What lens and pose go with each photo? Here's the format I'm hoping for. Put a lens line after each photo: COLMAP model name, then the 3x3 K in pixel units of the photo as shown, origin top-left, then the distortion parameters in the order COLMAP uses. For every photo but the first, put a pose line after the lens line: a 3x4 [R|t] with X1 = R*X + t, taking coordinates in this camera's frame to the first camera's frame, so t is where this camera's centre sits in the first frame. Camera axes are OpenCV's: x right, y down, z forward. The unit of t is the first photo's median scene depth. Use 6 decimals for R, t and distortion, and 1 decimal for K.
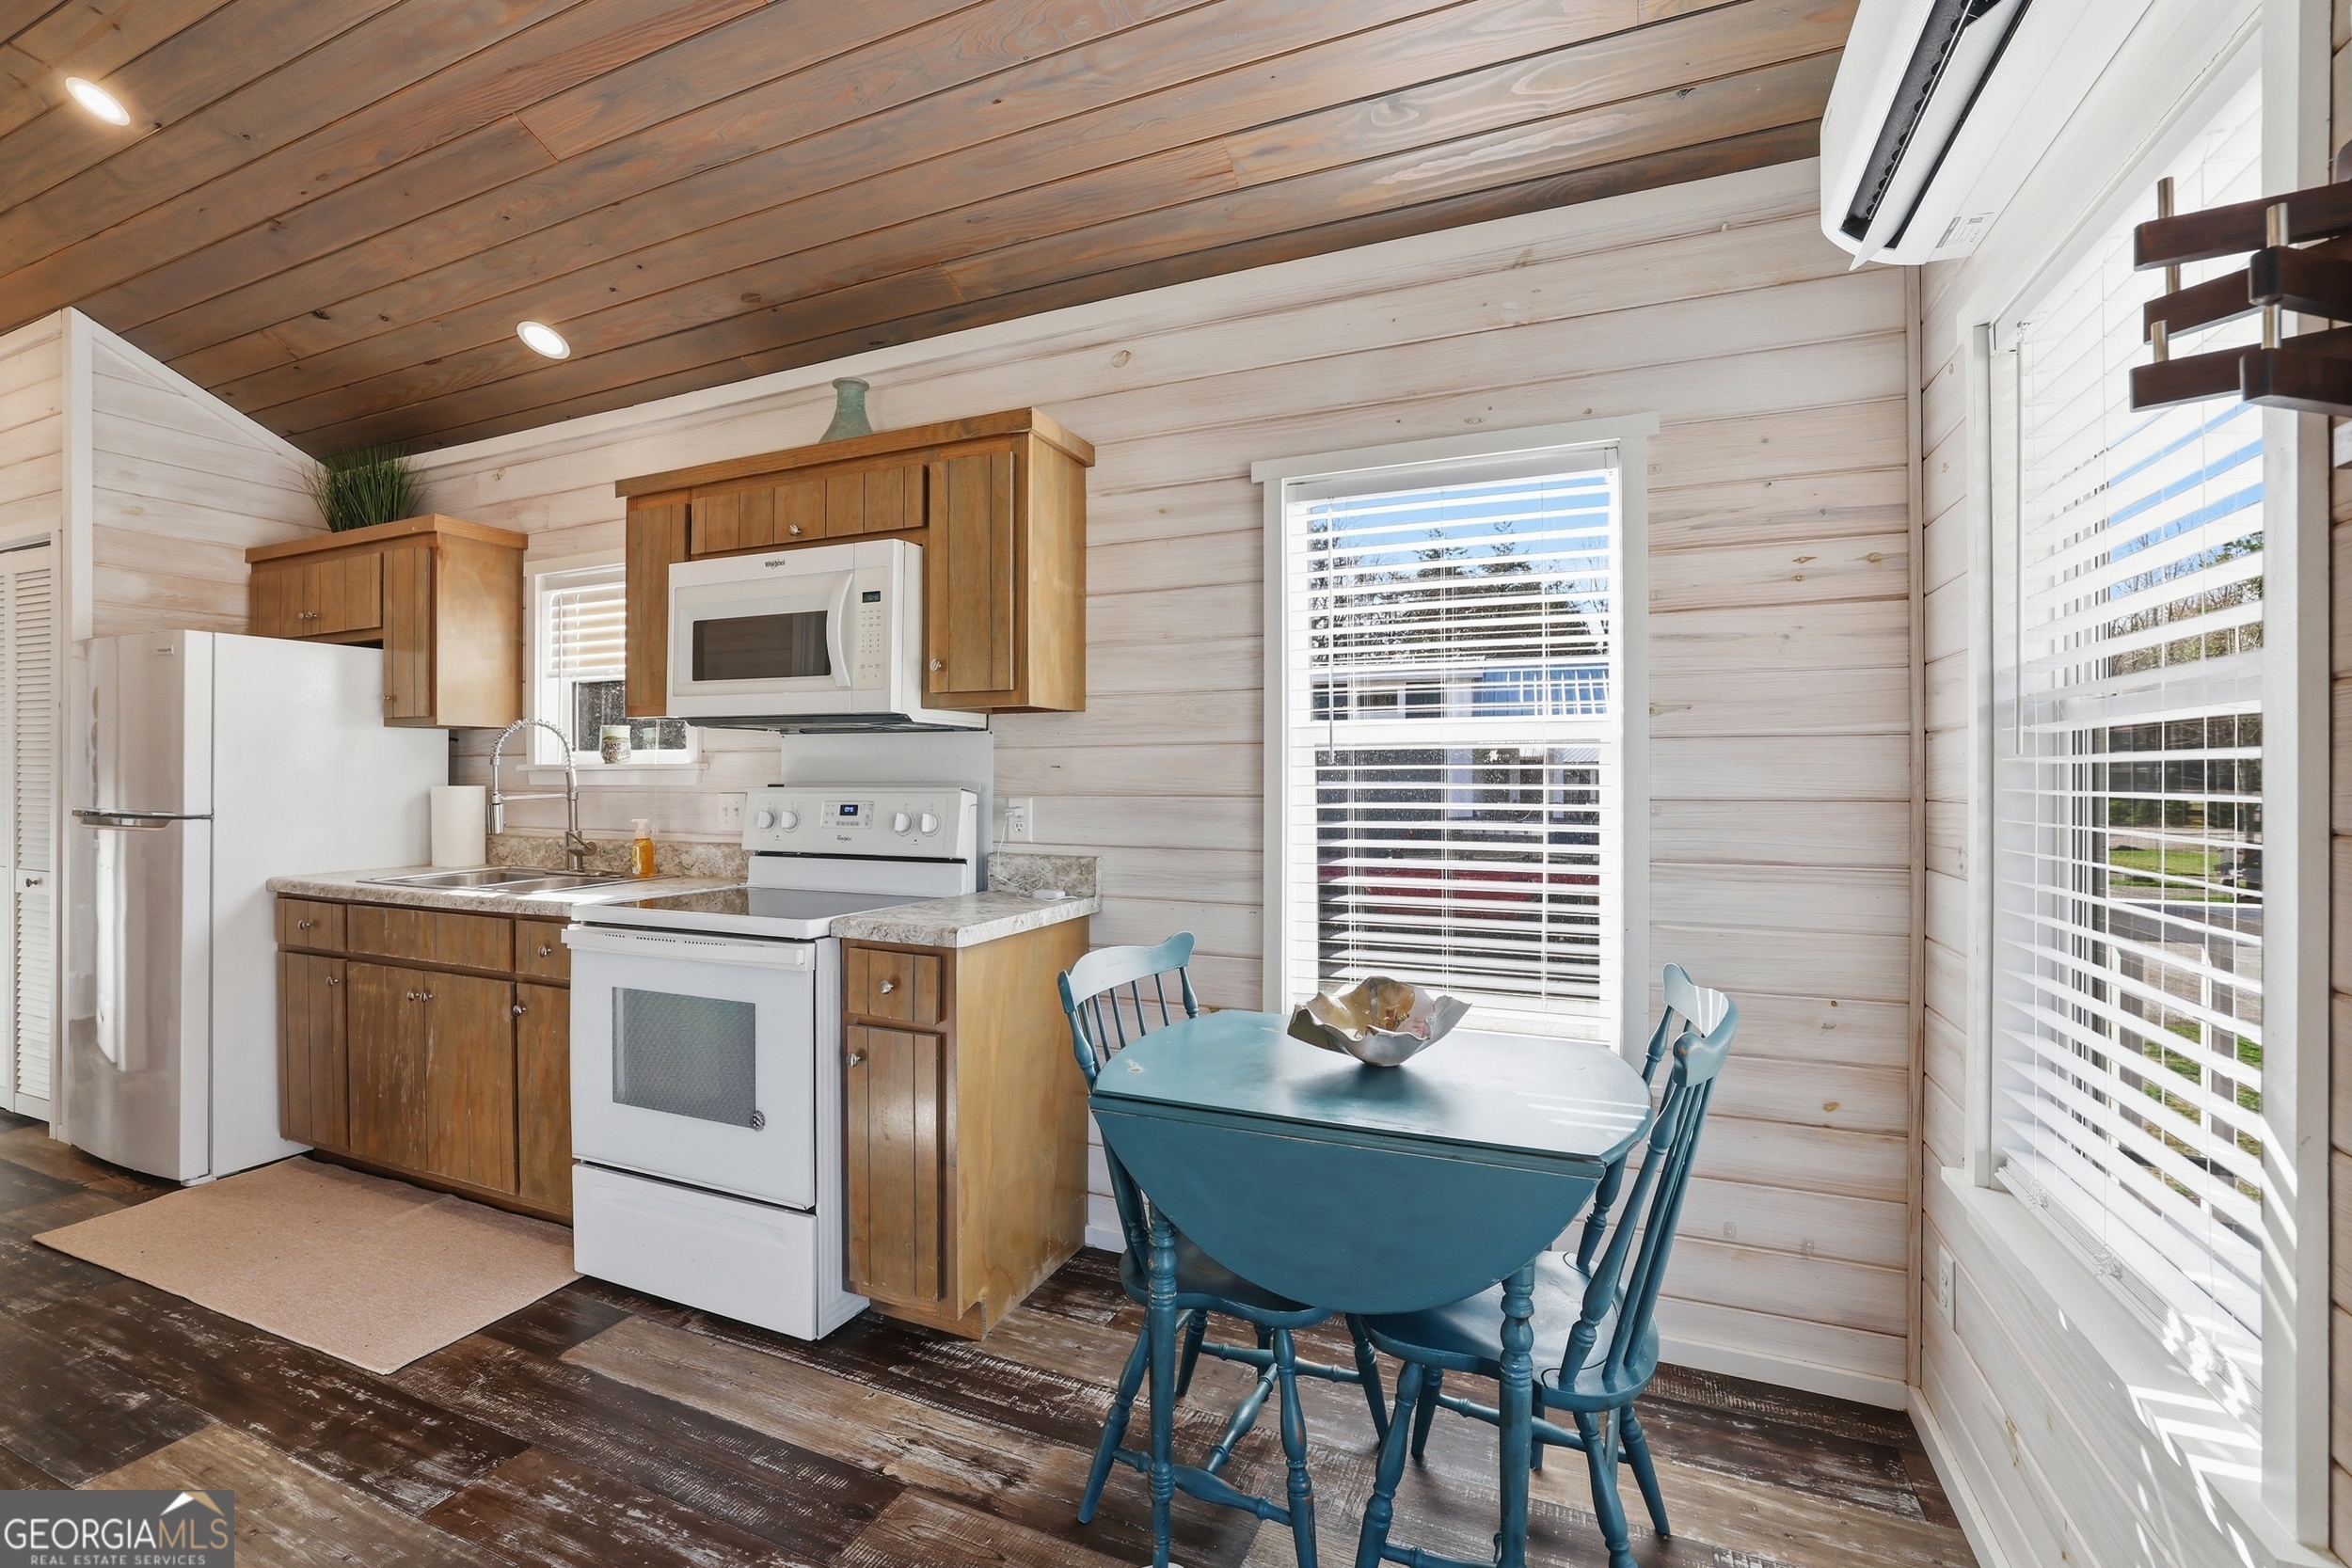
lens RADIAL K [[1027.4, 0, 1168.0], [0, 1027.4, 767.1], [0, 0, 1]] dist [-0.039862, 0.012633]
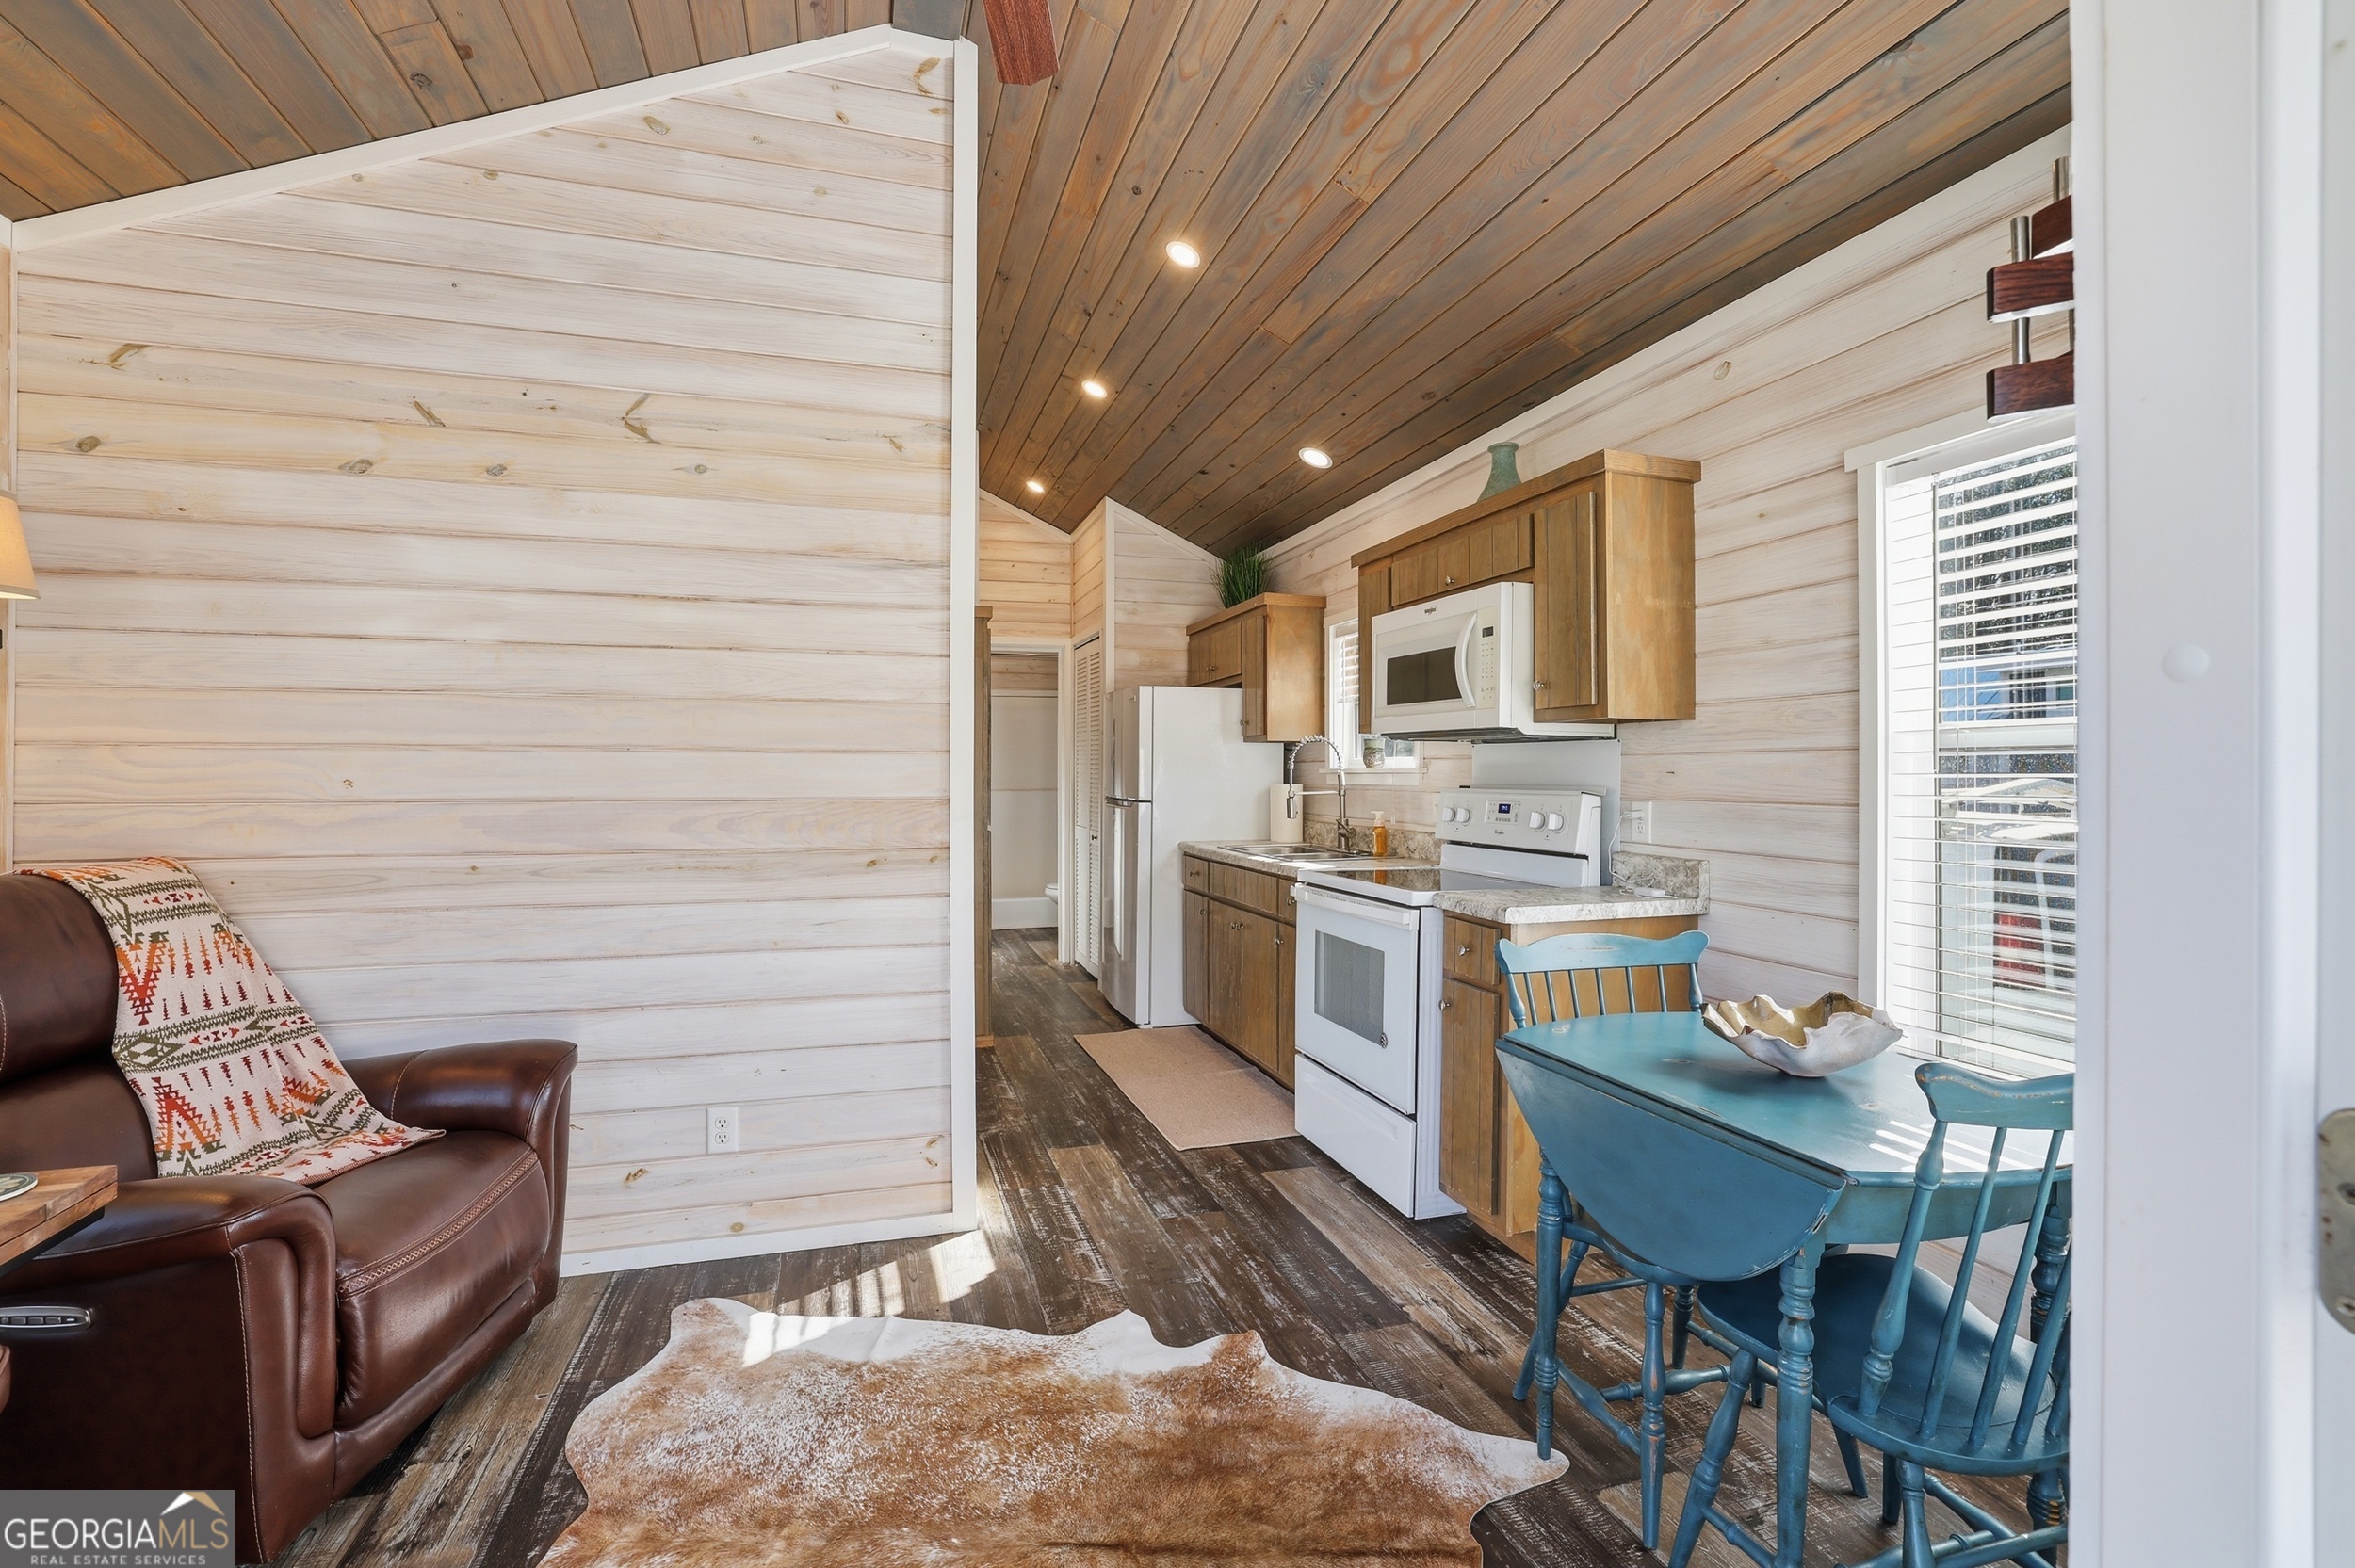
lens RADIAL K [[1028.7, 0, 1153.1], [0, 1028.7, 759.3], [0, 0, 1]] dist [-0.039862, 0.012633]
pose [[0.647652, -0.004667, -0.761922, 0.353004], [-0.001423, 0.999972, -0.007334, -0.006198], [0.761935, 0.005834, 0.647627, -0.077588]]
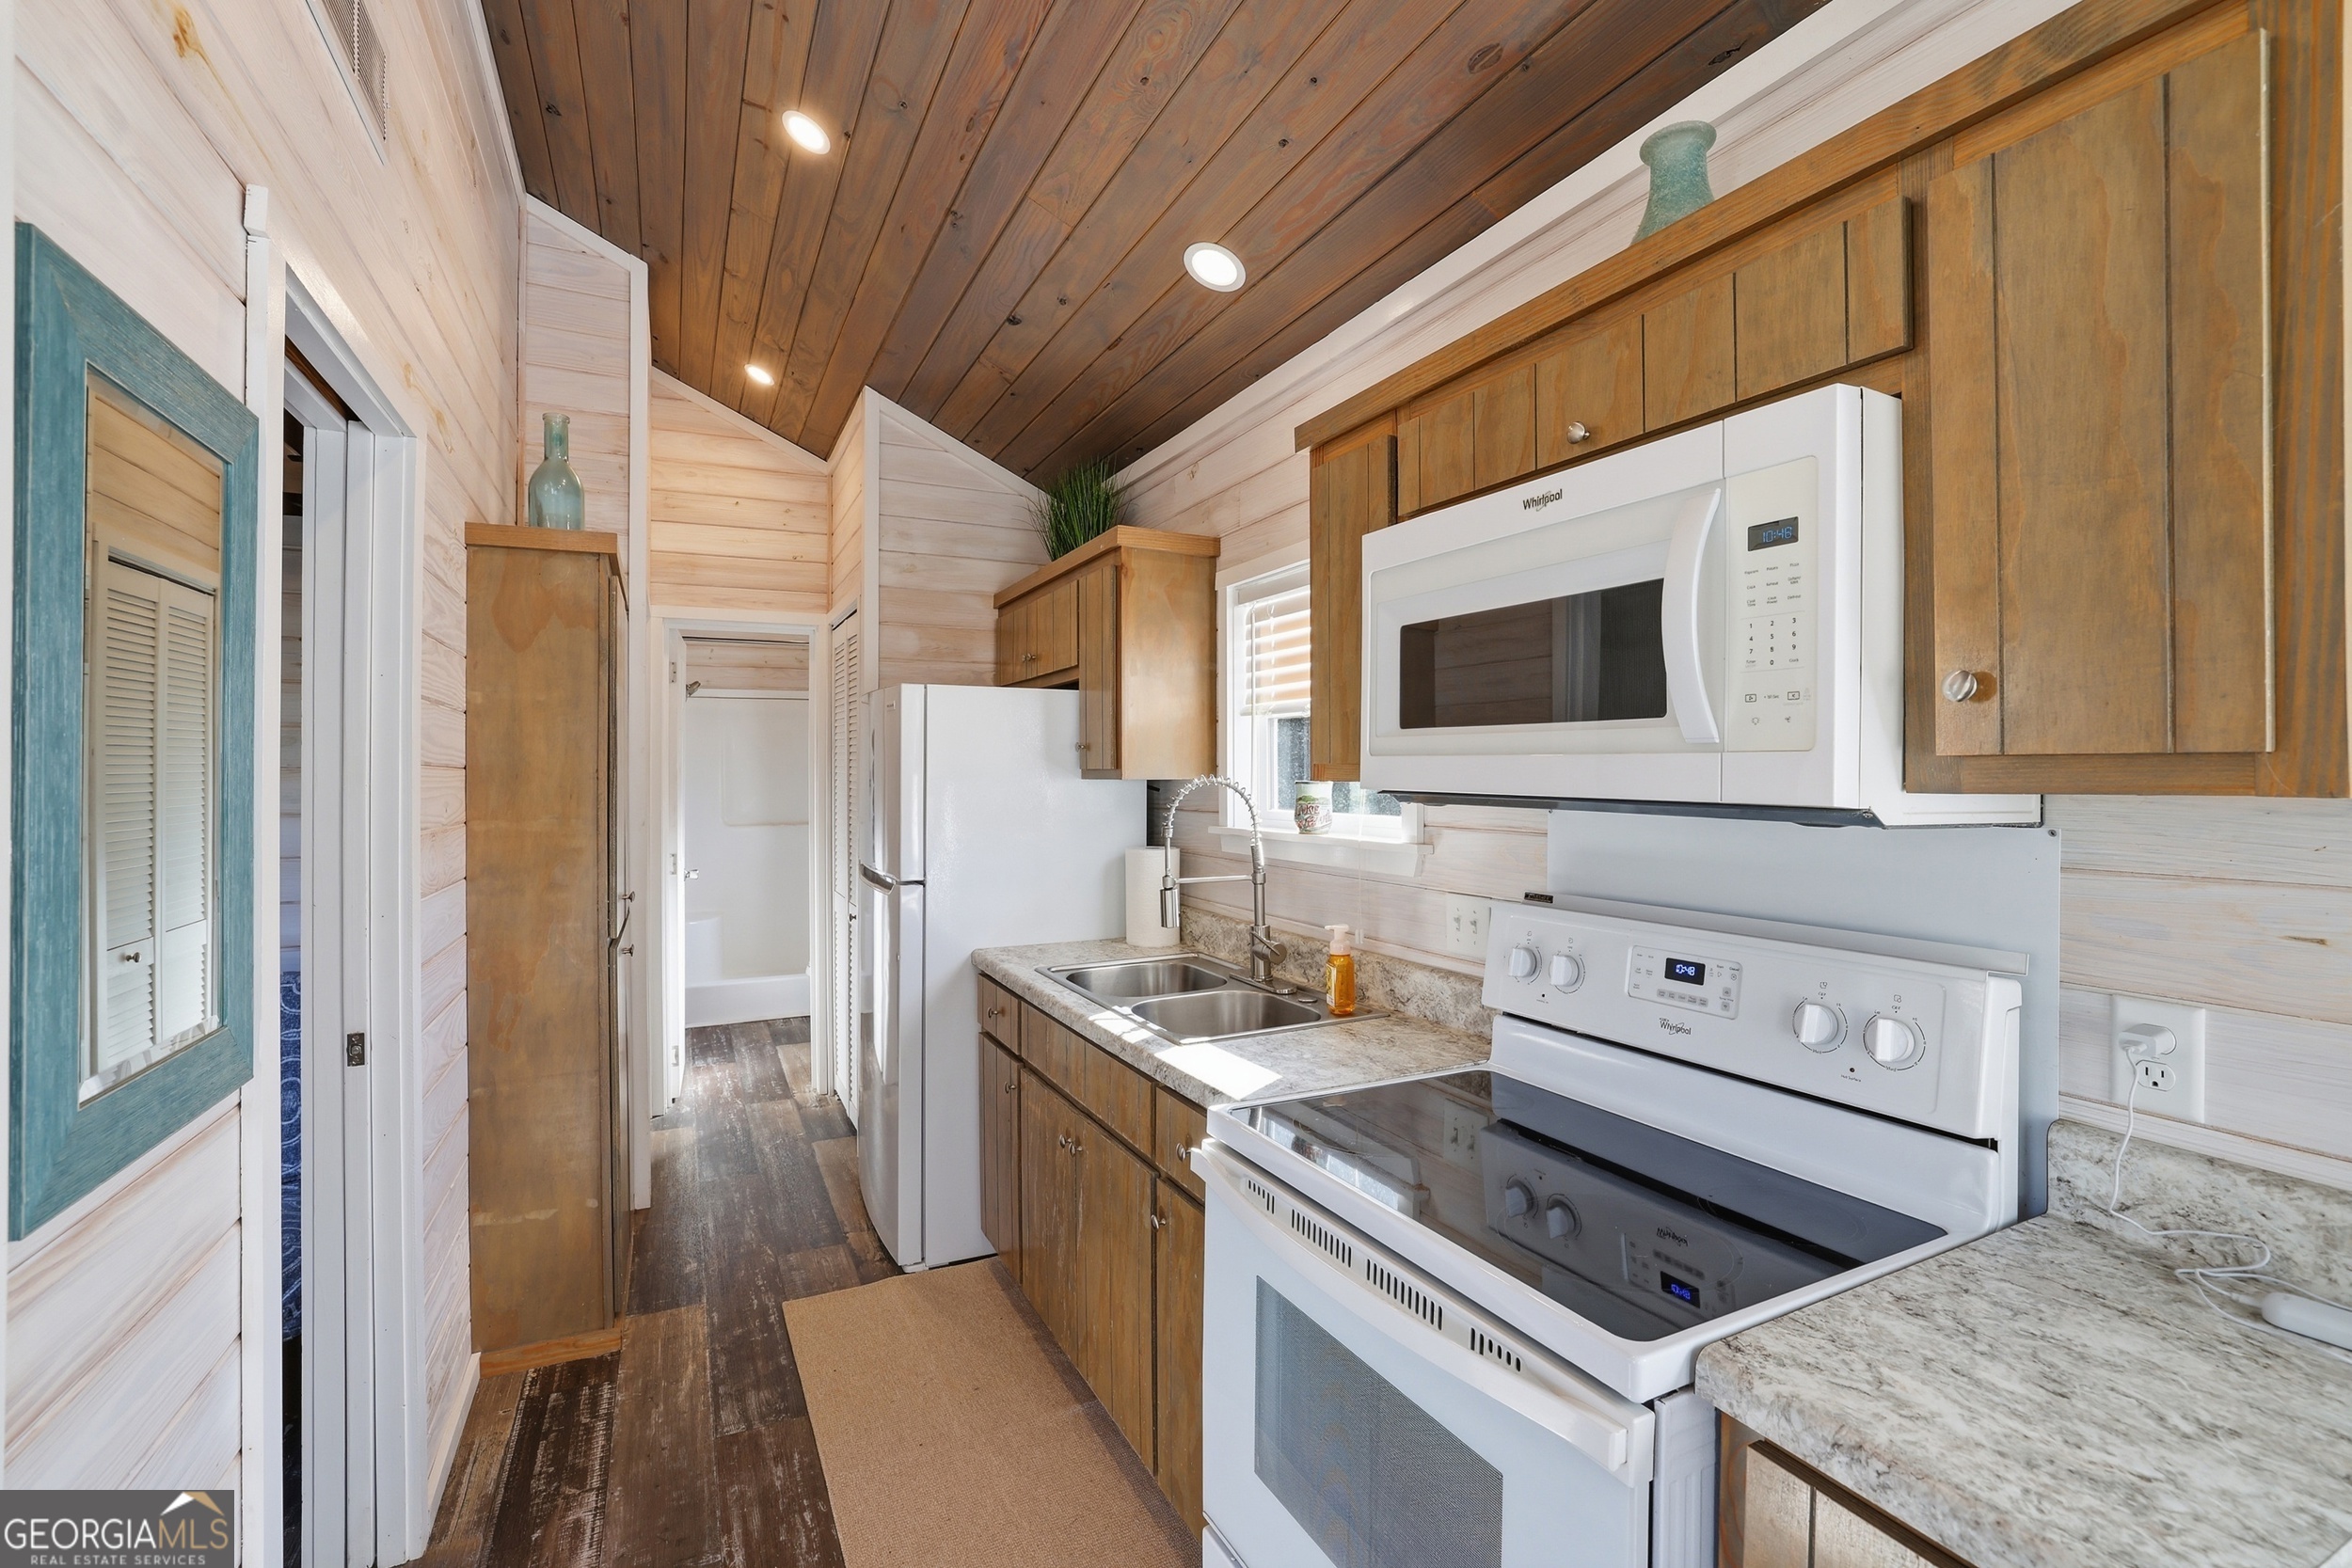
lens RADIAL K [[1027.4, 0, 1161.9], [0, 1027.4, 766.8], [0, 0, 1]] dist [-0.039862, 0.012633]
pose [[0.764988, -0.002409, -0.644040, -0.200709], [0.001233, 0.999997, -0.002276, -0.064651], [0.644043, 0.000947, 0.764989, 0.482662]]
